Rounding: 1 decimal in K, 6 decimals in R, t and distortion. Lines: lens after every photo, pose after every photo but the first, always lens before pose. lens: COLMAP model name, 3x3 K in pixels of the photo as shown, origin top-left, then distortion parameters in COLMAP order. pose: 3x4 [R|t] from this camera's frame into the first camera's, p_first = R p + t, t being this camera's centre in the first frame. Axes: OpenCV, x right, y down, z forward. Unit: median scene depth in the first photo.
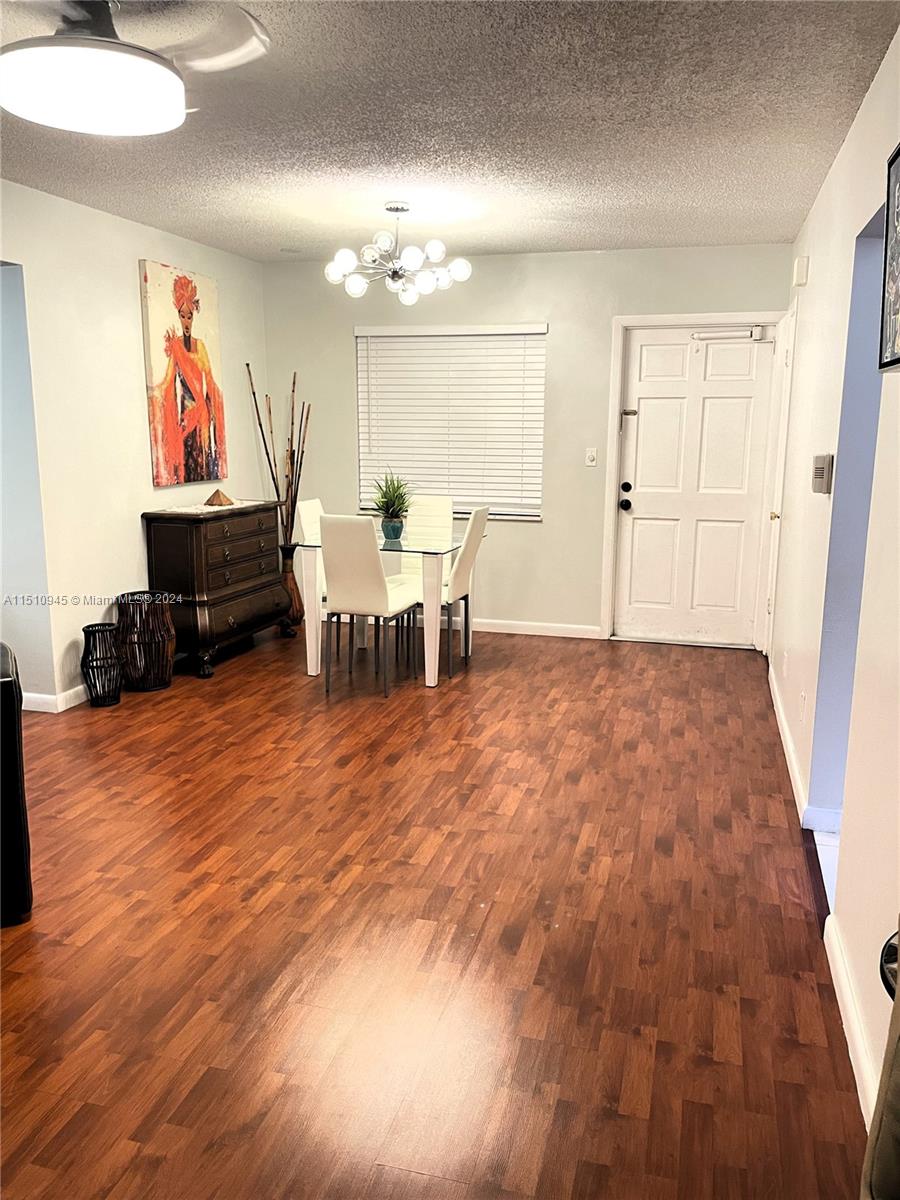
lens RADIAL K [[907.4, 0, 450.0], [0, 907.4, 600.0], [0, 0, 1]] dist [0.098611, -0.129177]
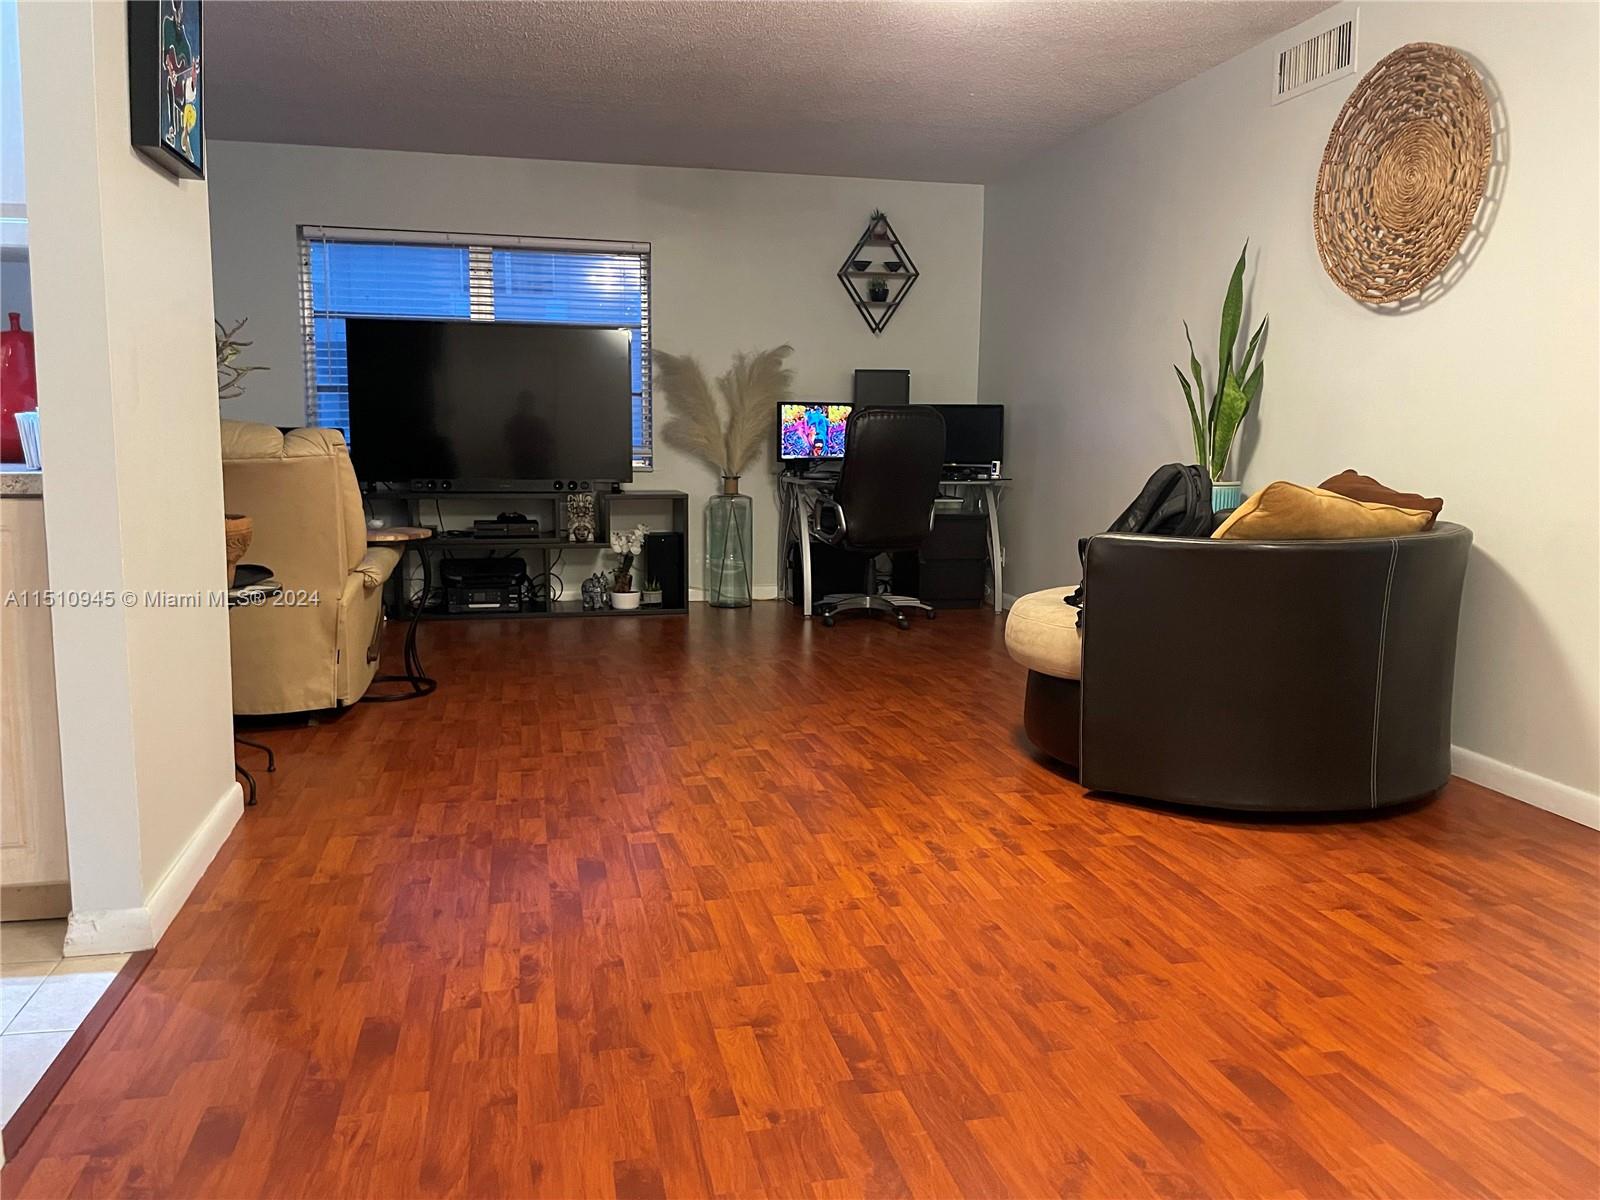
lens RADIAL K [[1209.9, 0, 800.0], [0, 1209.9, 600.0], [0, 0, 1]] dist [0.098611, -0.129177]
pose [[-0.877121, 0.054670, -0.477148, 0.340610], [-0.110315, 0.944003, 0.310949, -0.178691], [0.467428, 0.325377, -0.821974, 1.585609]]
